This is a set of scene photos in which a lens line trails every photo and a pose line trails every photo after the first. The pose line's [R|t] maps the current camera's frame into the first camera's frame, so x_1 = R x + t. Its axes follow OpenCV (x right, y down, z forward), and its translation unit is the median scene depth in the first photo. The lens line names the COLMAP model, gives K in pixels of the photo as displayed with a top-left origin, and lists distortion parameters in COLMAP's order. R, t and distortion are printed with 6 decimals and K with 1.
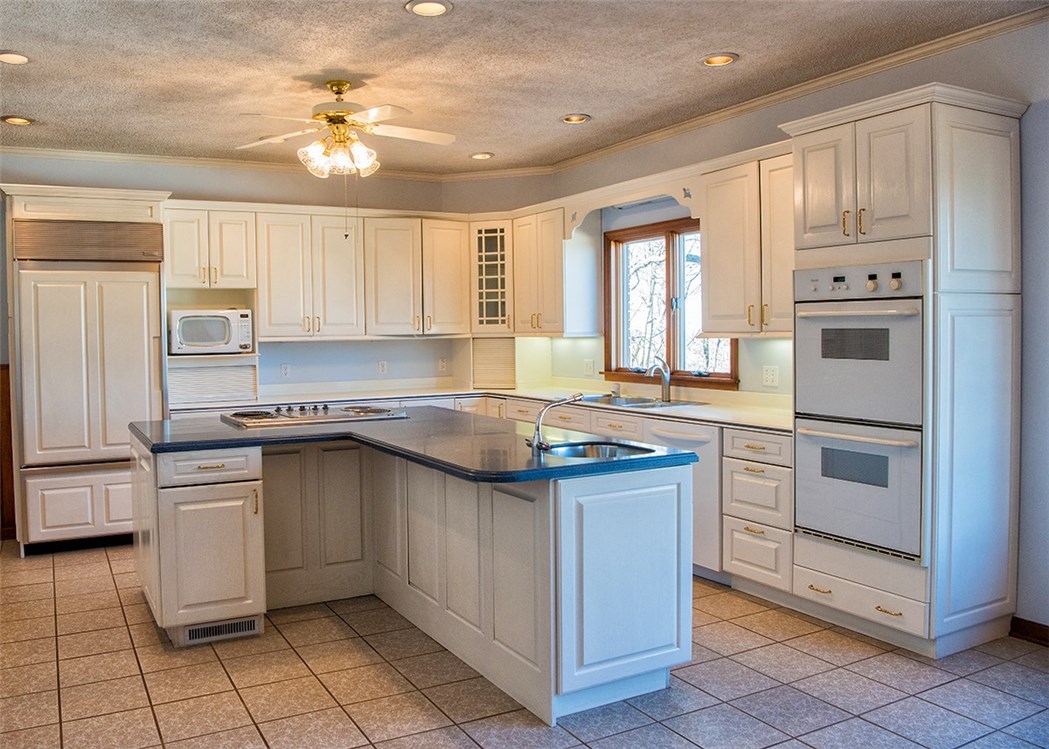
lens RADIAL K [[797.4, 0, 524.8], [0, 797.4, 352.6], [0, 0, 1]] dist [-0.057634, -0.004172]
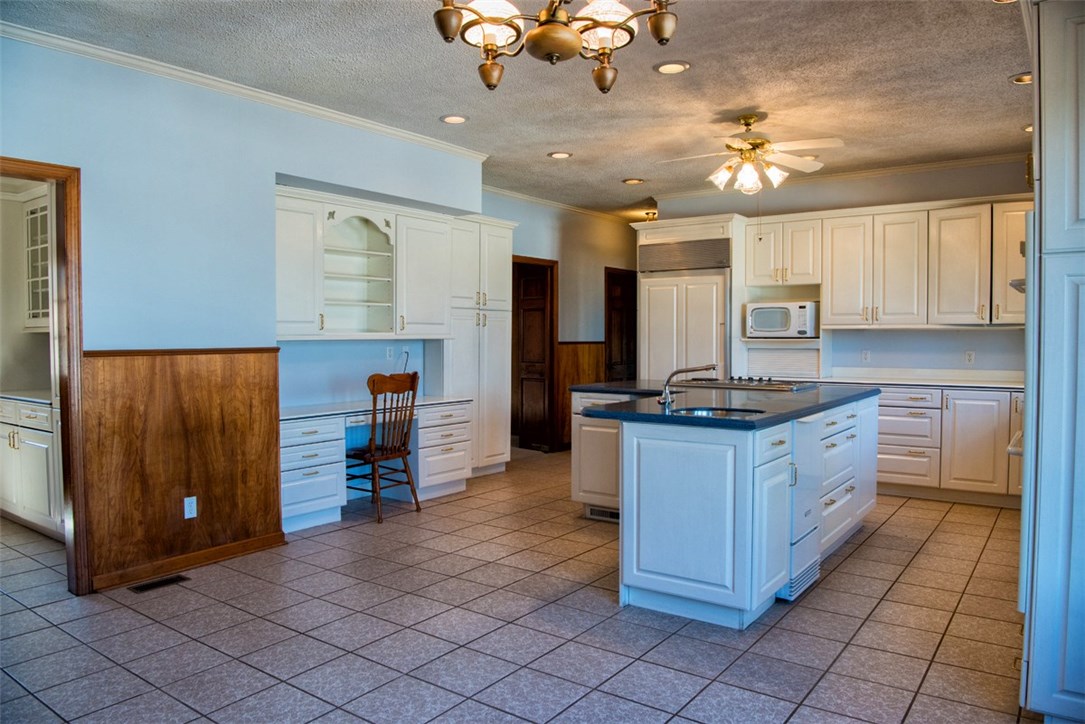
lens RADIAL K [[757.4, 0, 542.5], [0, 757.4, 362.0], [0, 0, 1]] dist [-0.071667, 0.001698]
pose [[0.456044, 0.044155, -0.888861, 0.677154], [-0.027243, 0.998993, 0.035648, 0.010024], [0.889540, 0.007958, 0.456787, 0.180760]]
